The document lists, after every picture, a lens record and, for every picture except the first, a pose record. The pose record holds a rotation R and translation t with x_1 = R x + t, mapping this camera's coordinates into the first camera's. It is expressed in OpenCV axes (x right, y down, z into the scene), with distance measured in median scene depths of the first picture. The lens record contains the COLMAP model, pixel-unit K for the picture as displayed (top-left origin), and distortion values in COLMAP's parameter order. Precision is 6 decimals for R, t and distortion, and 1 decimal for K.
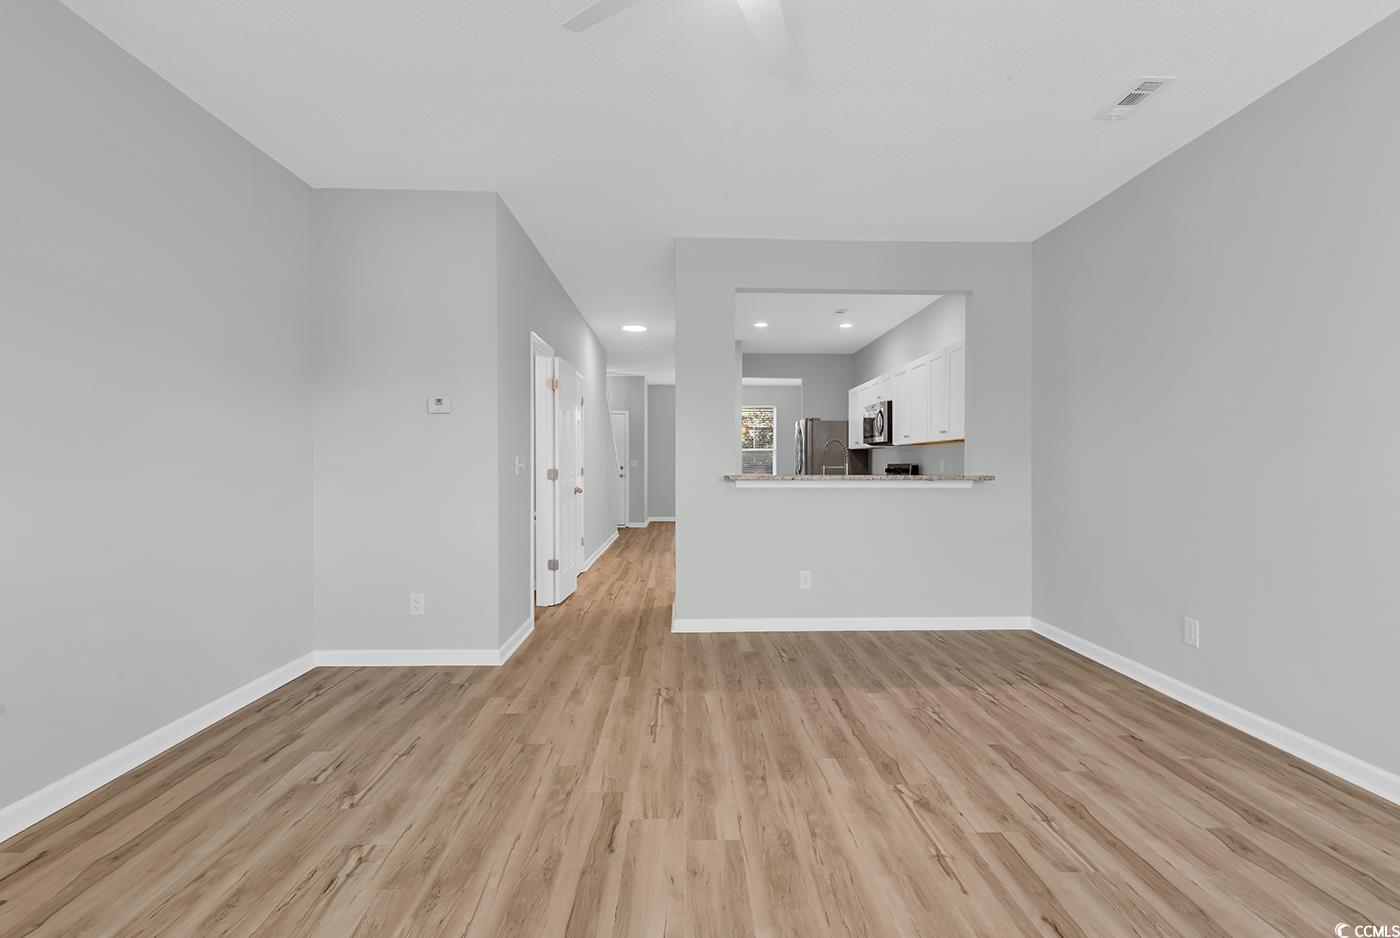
lens RADIAL K [[627.2, 0, 698.7], [0, 627.2, 465.8], [0, 0, 1]] dist [0.003698, -0.000092]
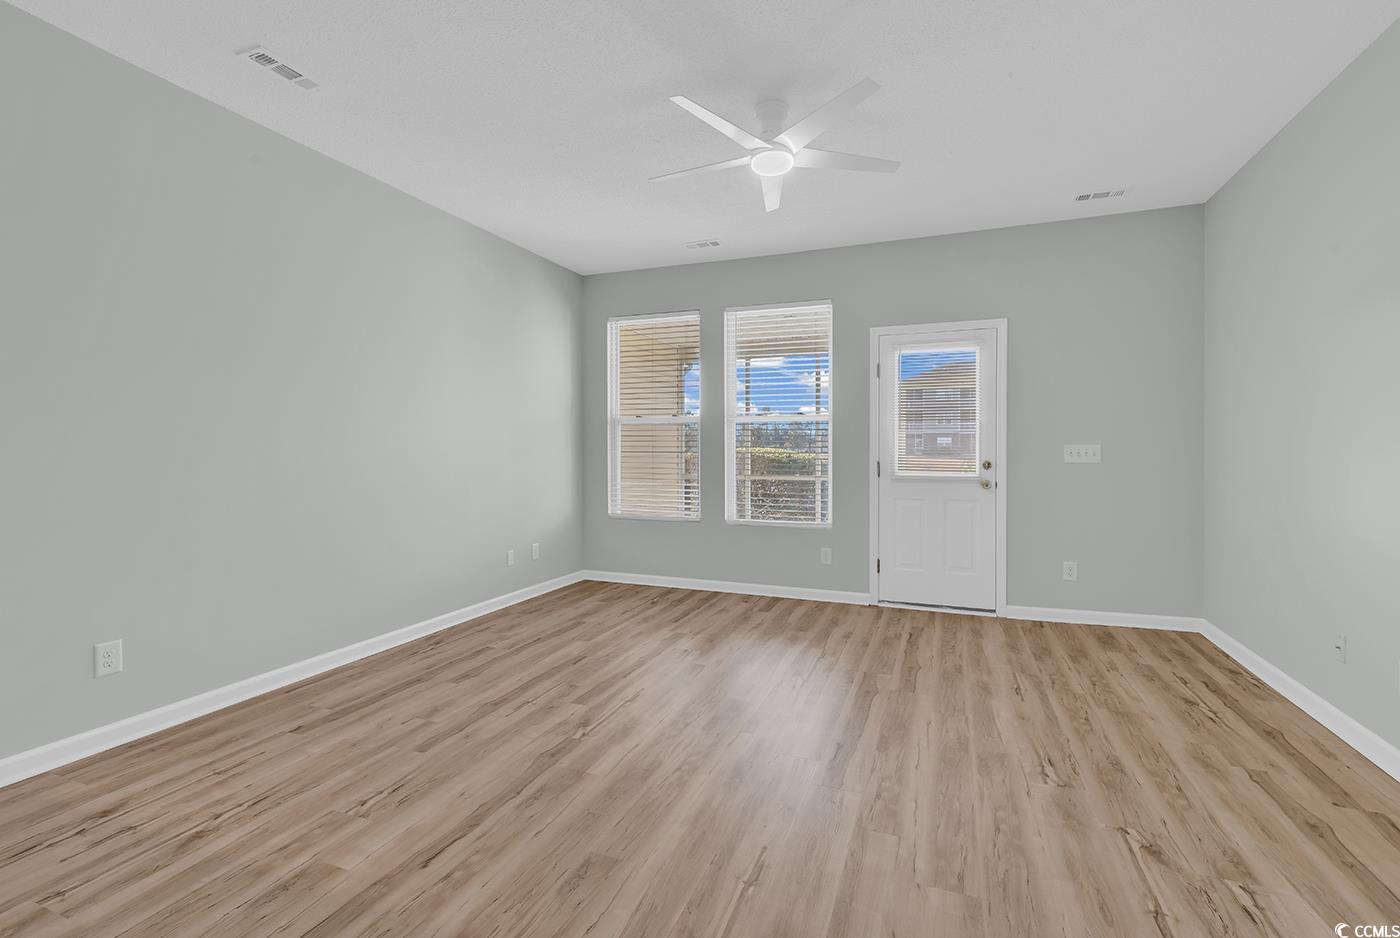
lens RADIAL K [[627.2, 0, 698.7], [0, 627.2, 464.5], [0, 0, 1]] dist [0.003698, -0.000092]
pose [[-0.918120, -0.008231, 0.396216, -0.299915], [0.002118, 0.999668, 0.025677, -0.008250], [-0.396296, 0.024414, -0.917798, 1.793400]]
